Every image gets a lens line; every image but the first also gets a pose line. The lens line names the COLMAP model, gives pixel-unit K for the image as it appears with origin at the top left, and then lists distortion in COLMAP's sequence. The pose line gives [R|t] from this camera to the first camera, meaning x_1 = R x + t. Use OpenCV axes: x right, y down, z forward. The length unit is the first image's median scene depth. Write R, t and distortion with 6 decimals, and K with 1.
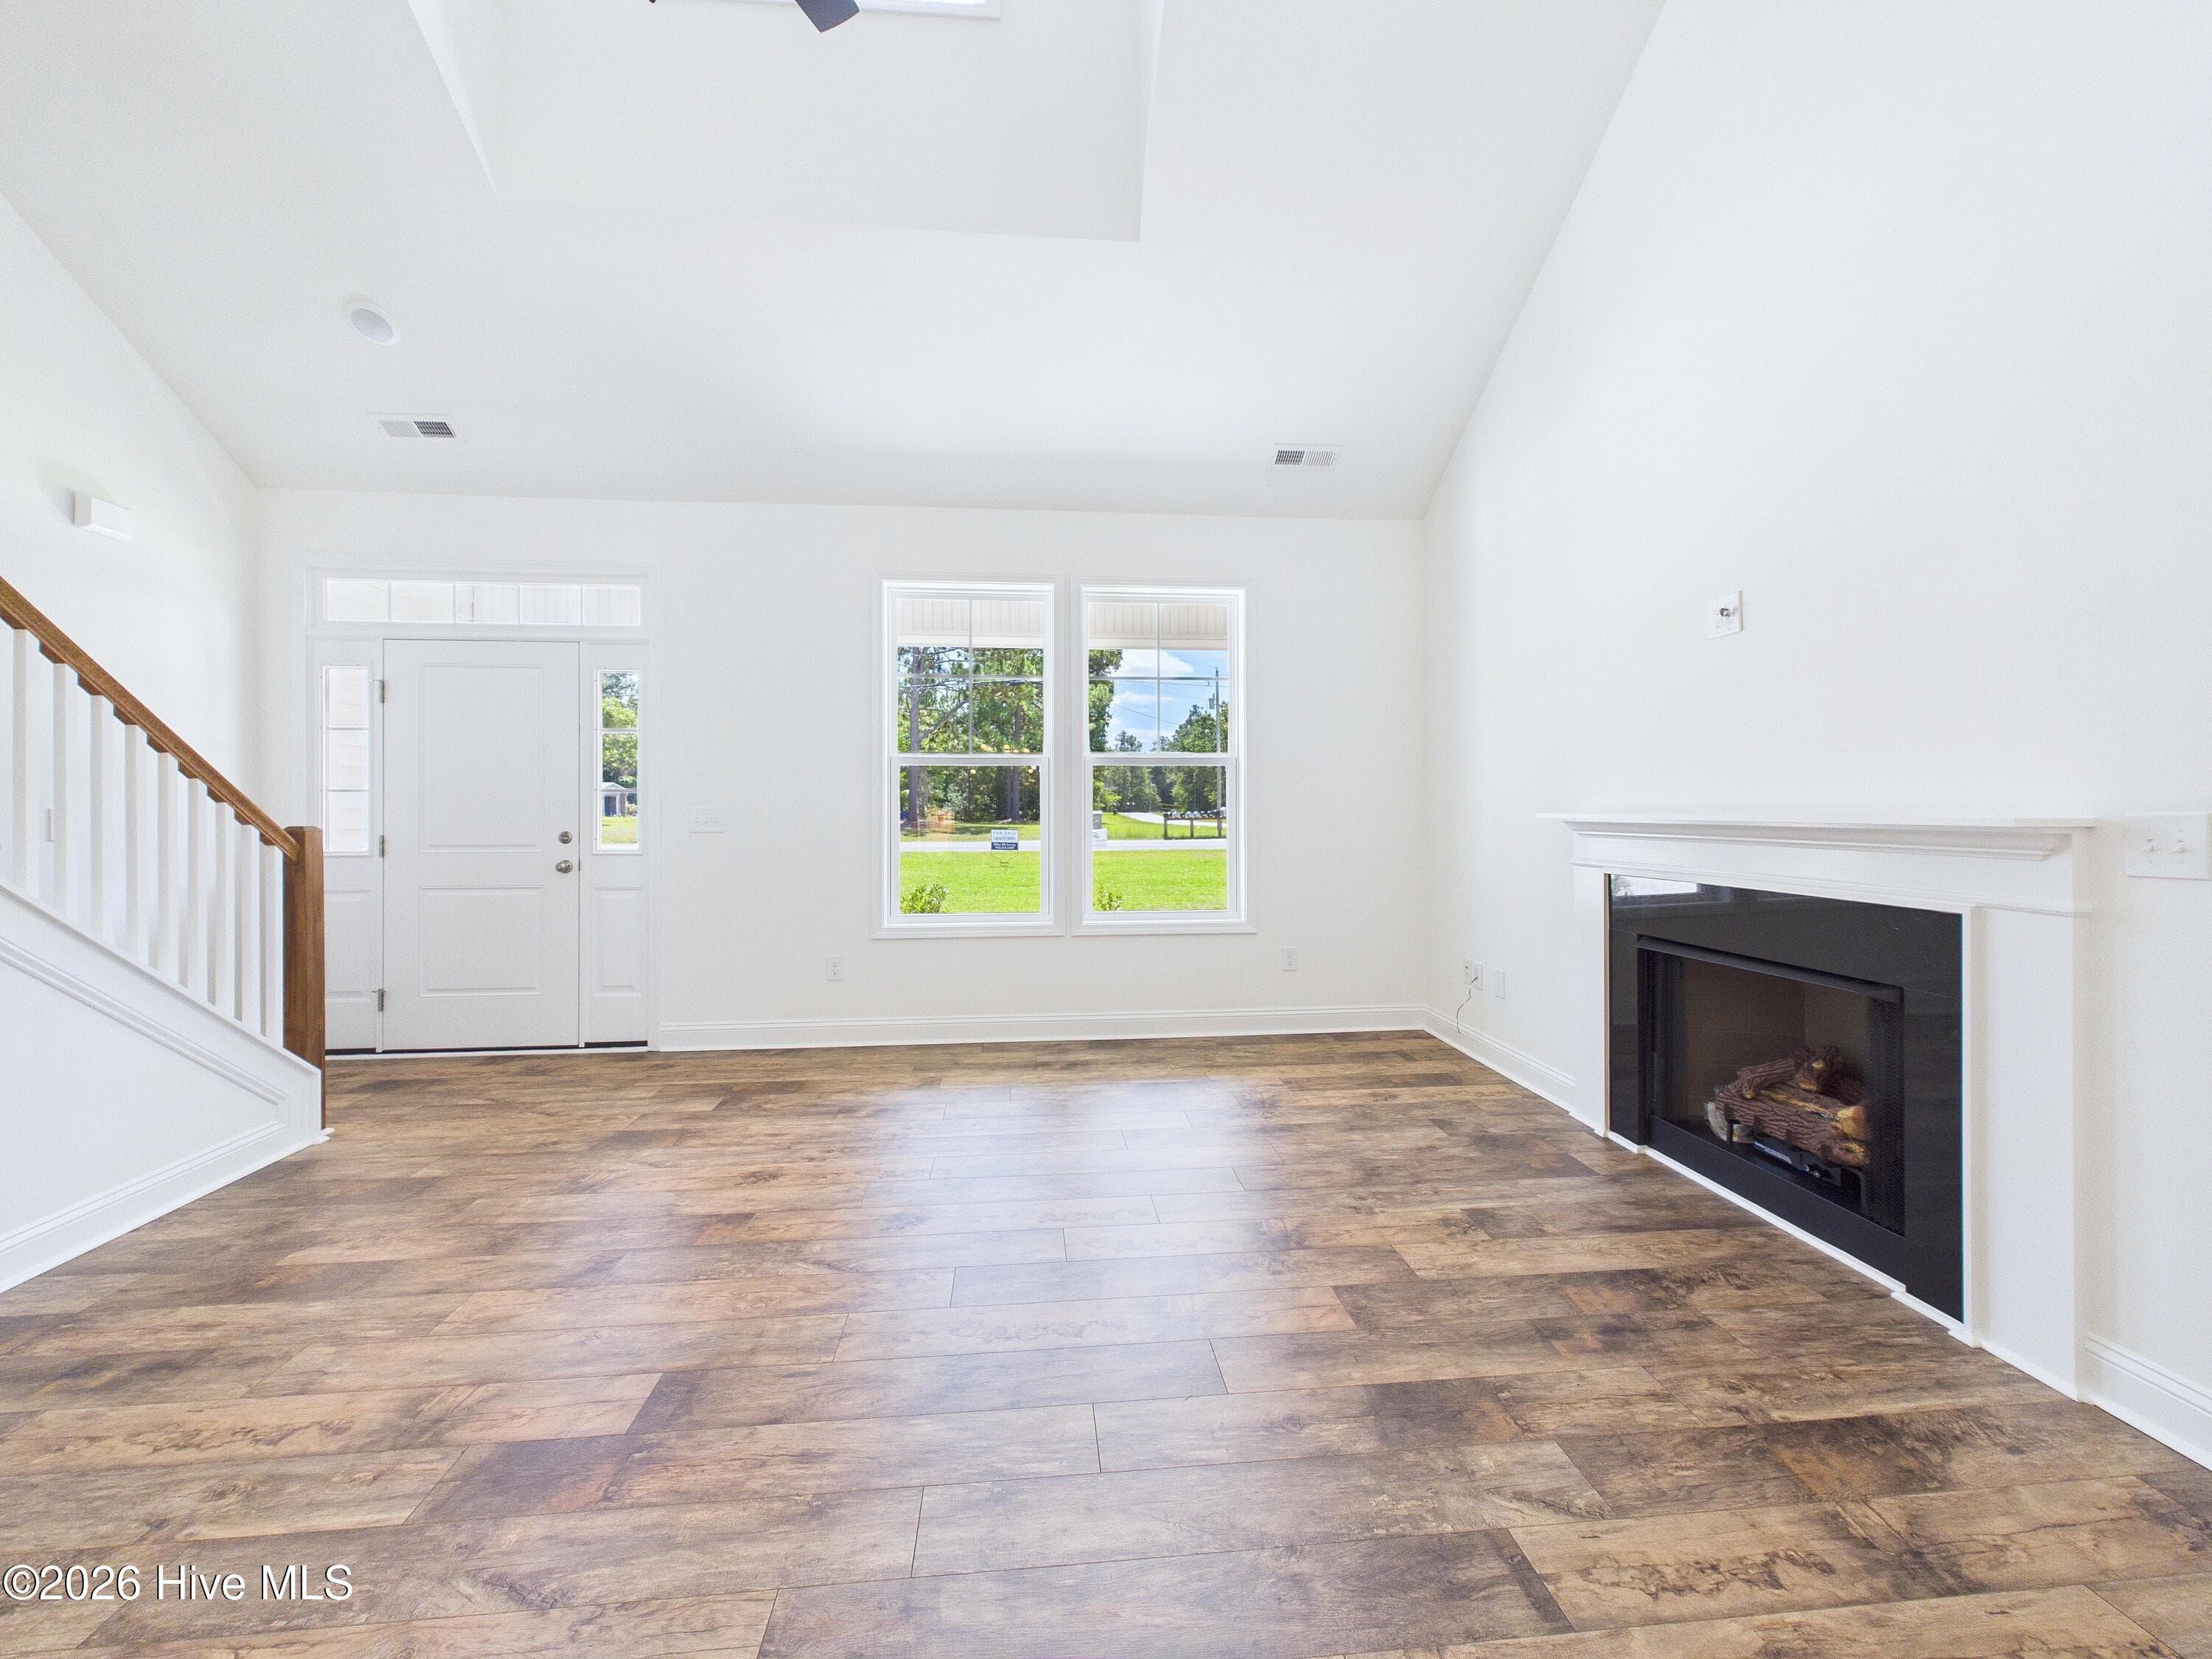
lens RADIAL K [[889.6, 0, 1105.8], [0, 889.6, 805.9], [0, 0, 1]] dist [0.001308, -0.000095]
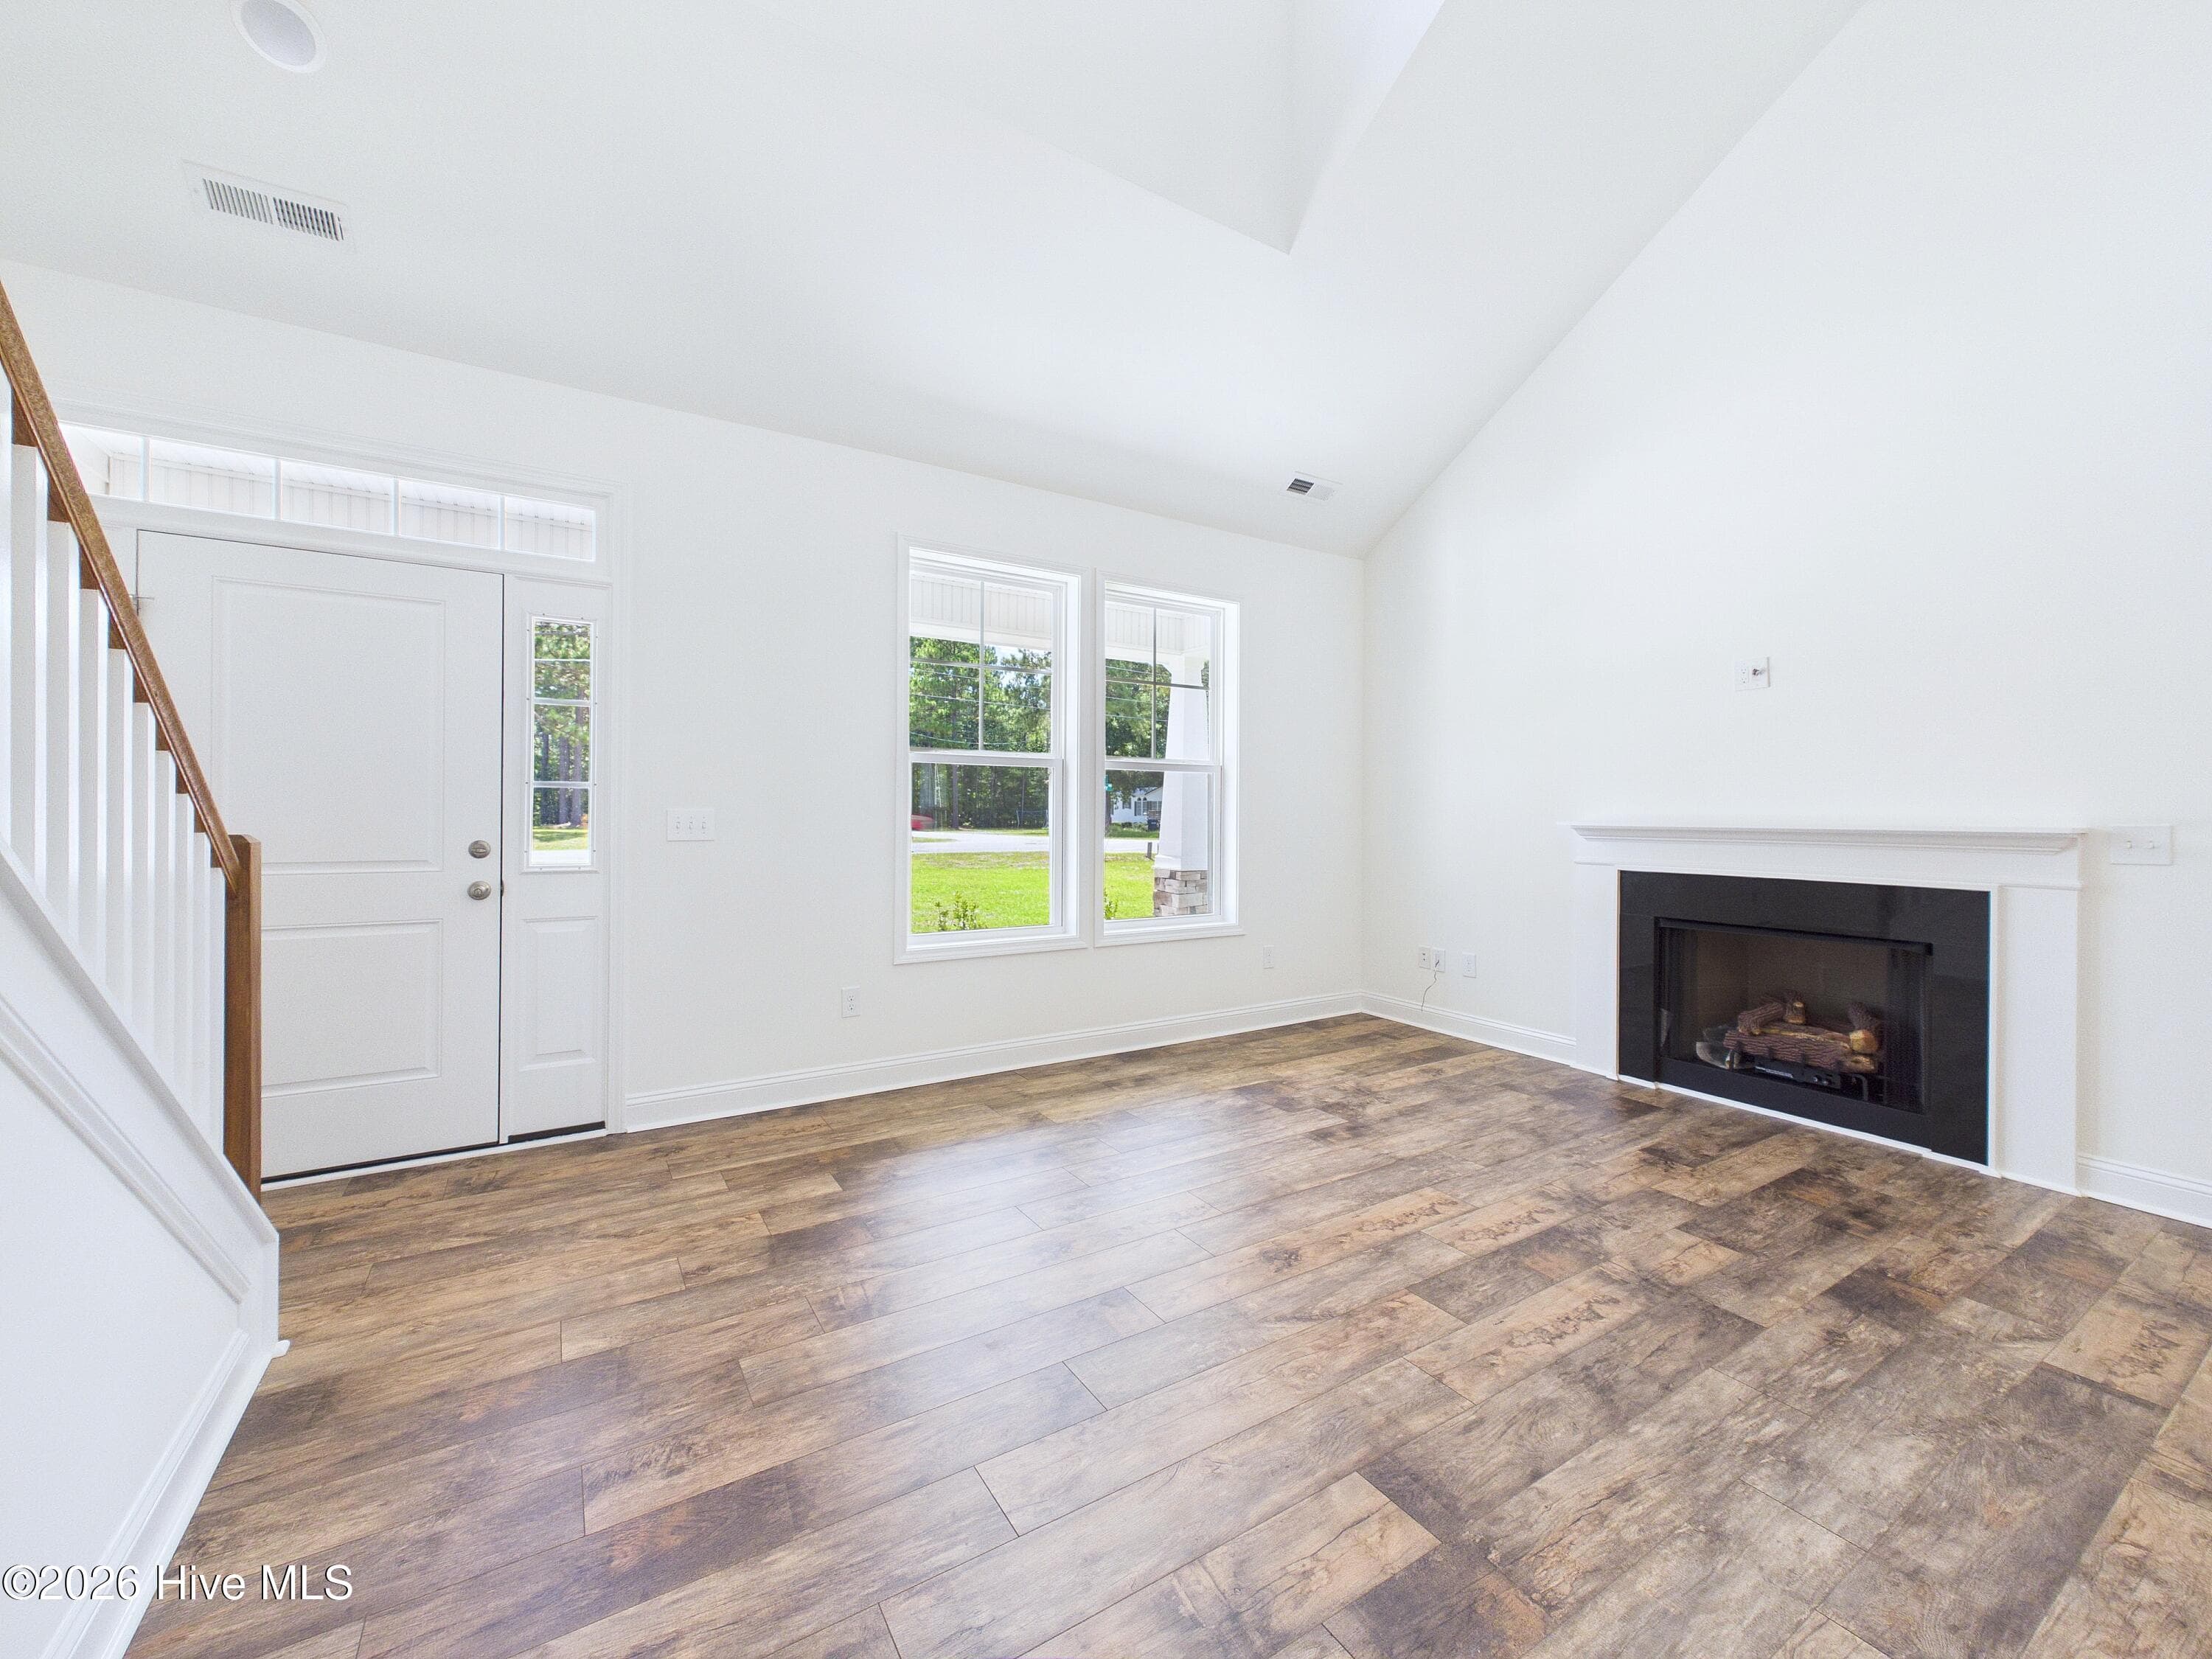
lens RADIAL K [[889.6, 0, 1105.4], [0, 889.6, 814.9], [0, 0, 1]] dist [0.001308, -0.000095]
pose [[0.895071, 0.007084, 0.445868, -0.688872], [-0.009365, 0.999952, 0.002911, 0.001444], [-0.445826, -0.006781, 0.895094, 0.214145]]
